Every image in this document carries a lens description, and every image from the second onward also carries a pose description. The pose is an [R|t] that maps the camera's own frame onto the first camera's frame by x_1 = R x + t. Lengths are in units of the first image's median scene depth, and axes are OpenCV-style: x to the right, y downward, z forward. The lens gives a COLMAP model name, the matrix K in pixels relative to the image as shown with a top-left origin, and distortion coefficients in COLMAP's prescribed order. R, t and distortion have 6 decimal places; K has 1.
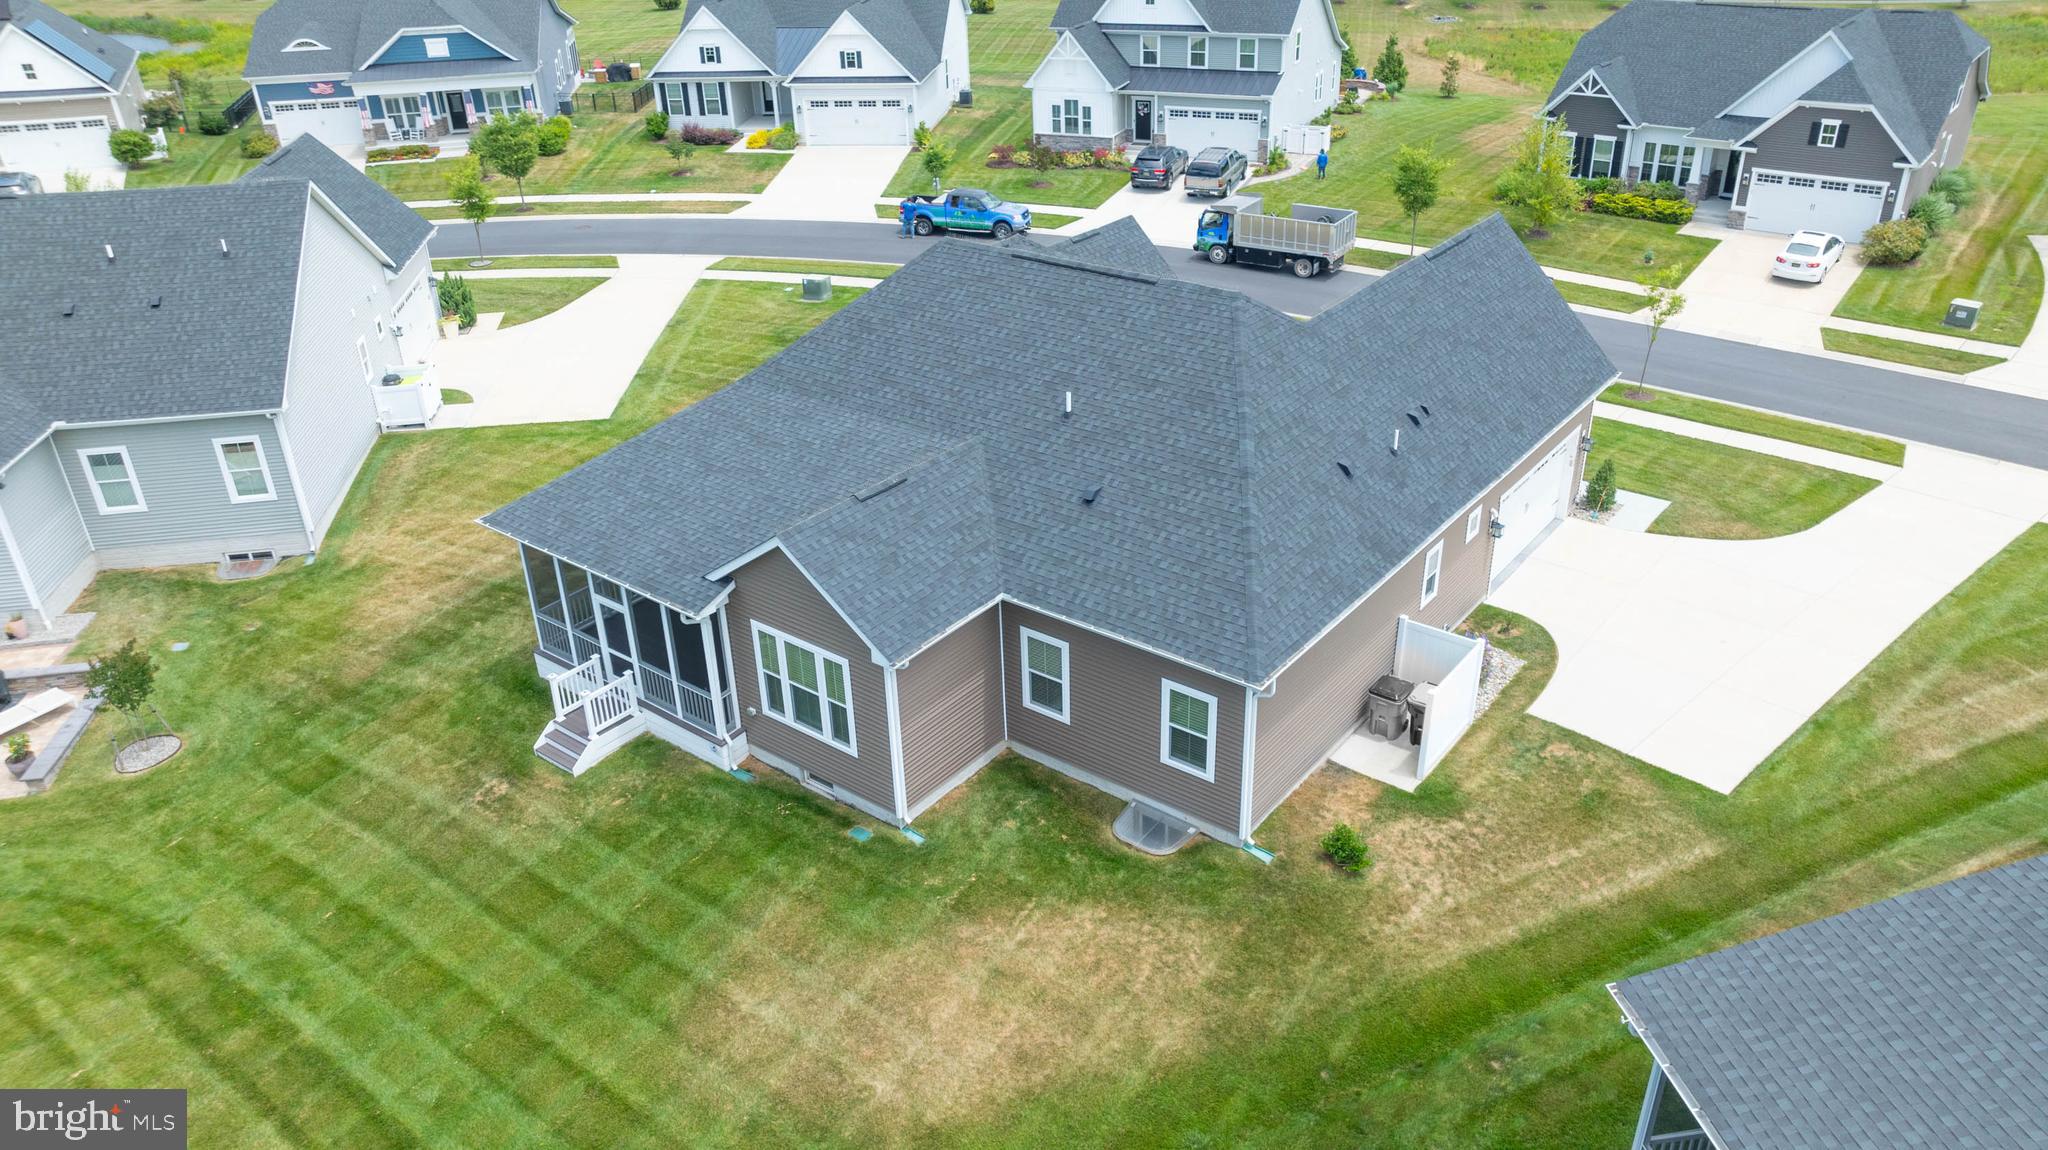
lens RADIAL K [[1447.0, 0, 1038.3], [0, 1447.0, 574.3], [0, 0, 1]] dist [-0.032974, 0.022021]
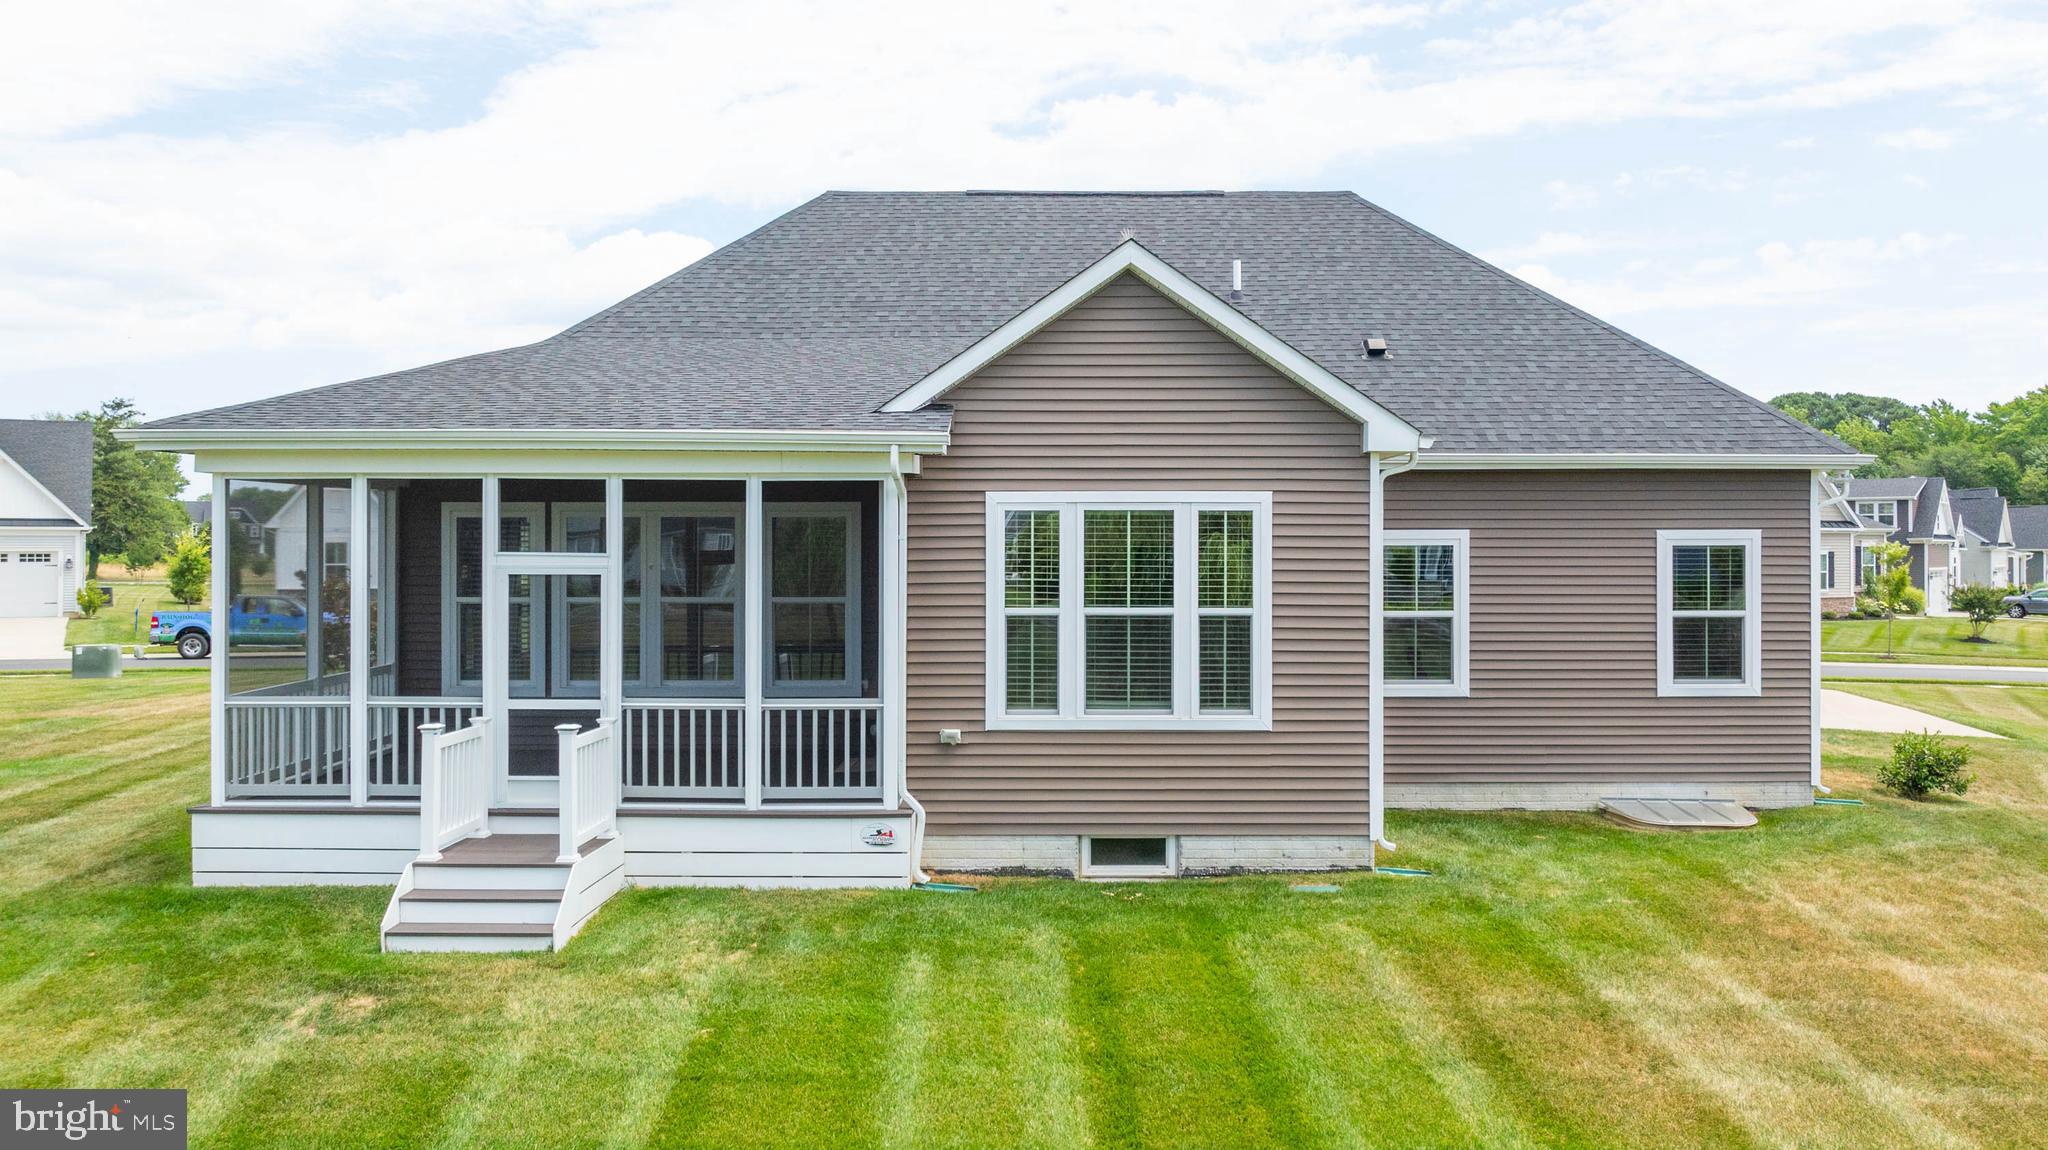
lens RADIAL K [[1592.5, 0, 1062.0], [0, 1592.5, 520.2], [0, 0, 1]] dist [-0.022008, -0.002559]
pose [[0.792181, 0.036283, 0.609206, -0.226498], [0.268349, 0.875842, -0.401110, 0.116288], [-0.548122, 0.481232, 0.684089, 0.289132]]
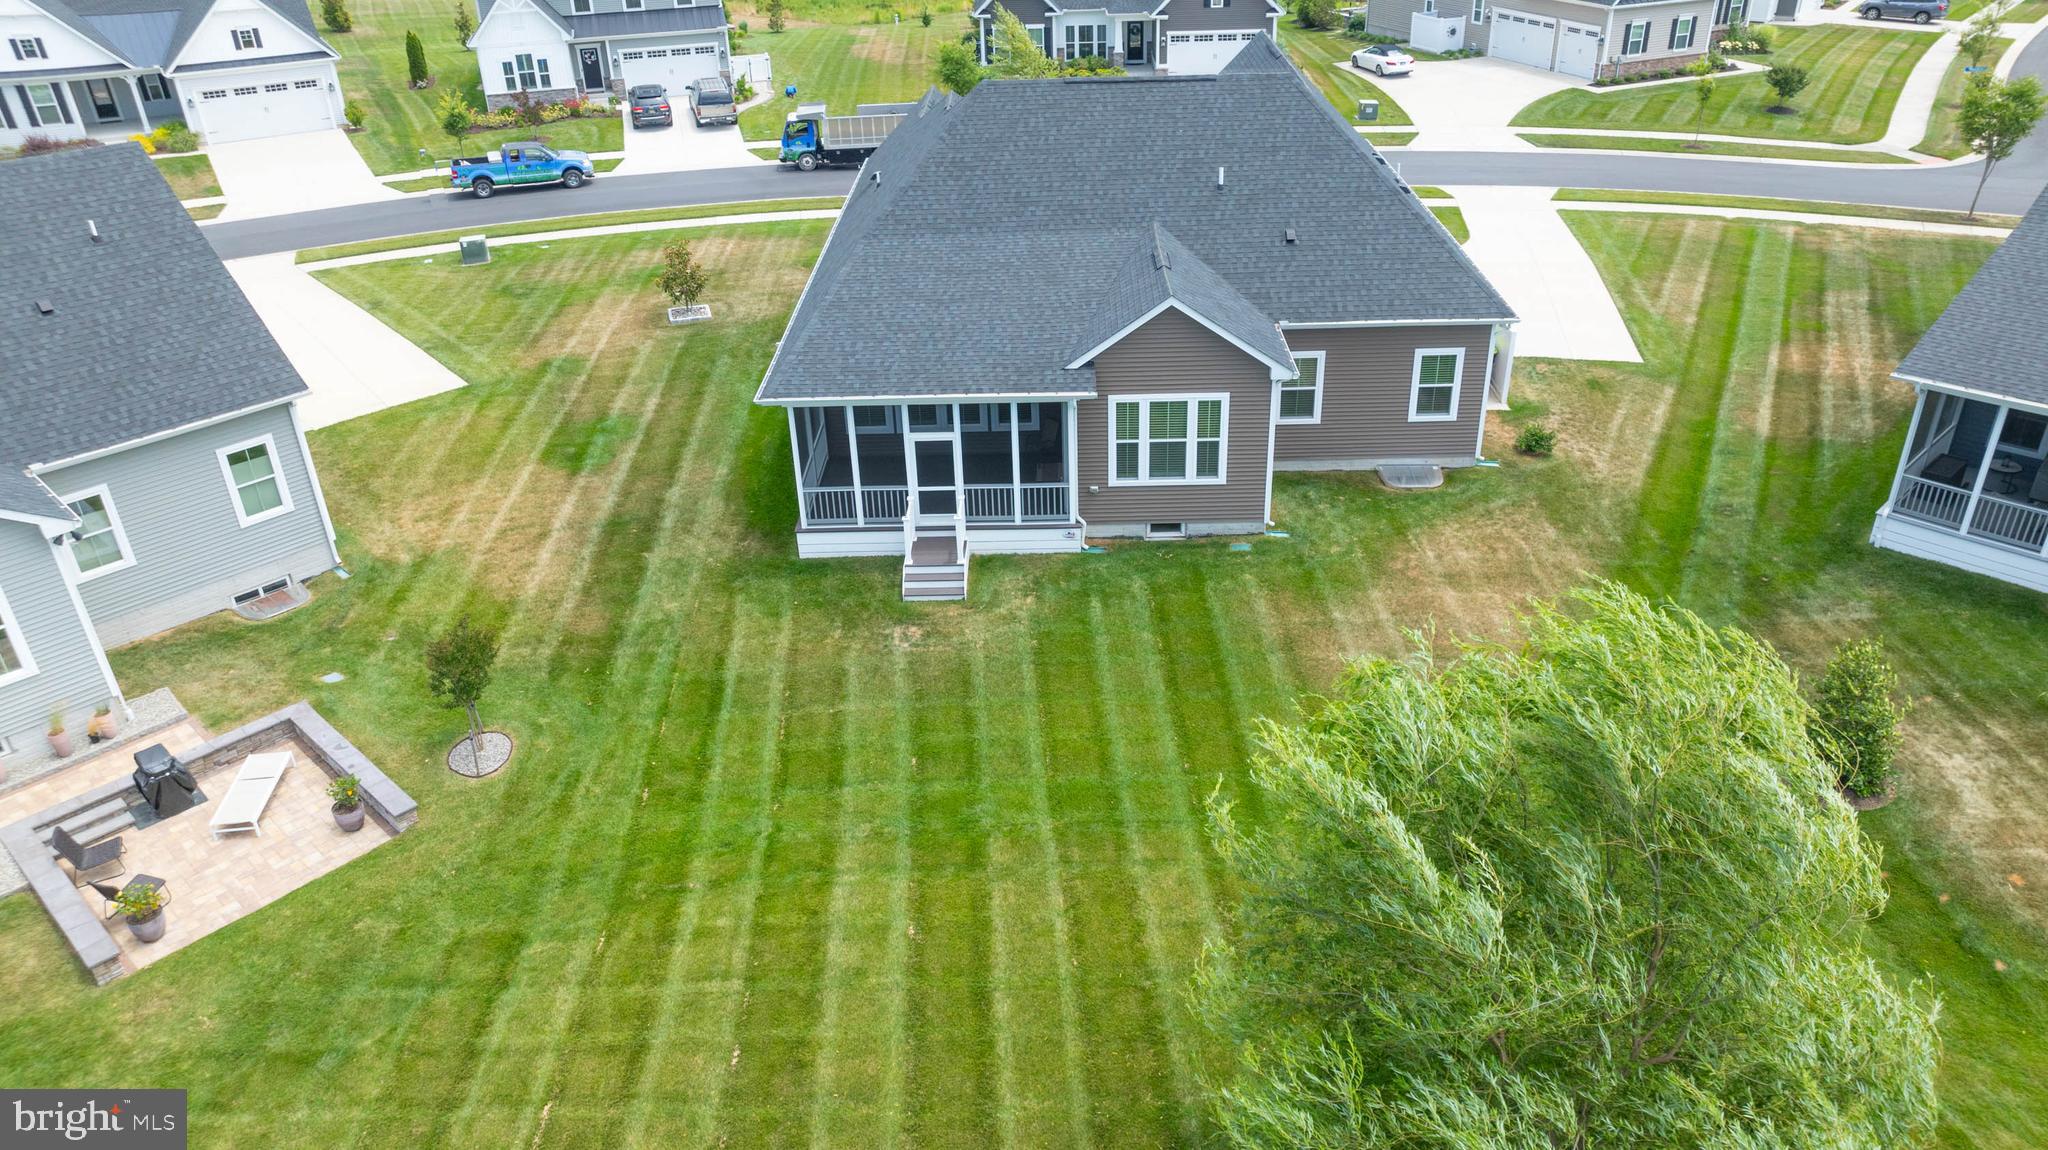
lens RADIAL K [[1447.0, 0, 1038.3], [0, 1447.0, 574.3], [0, 0, 1]] dist [-0.032974, 0.022021]
pose [[0.795749, -0.292825, 0.530130, -0.398544], [0.291129, 0.952522, 0.089141, 0.021658], [-0.531063, 0.083402, 0.843218, 0.045201]]
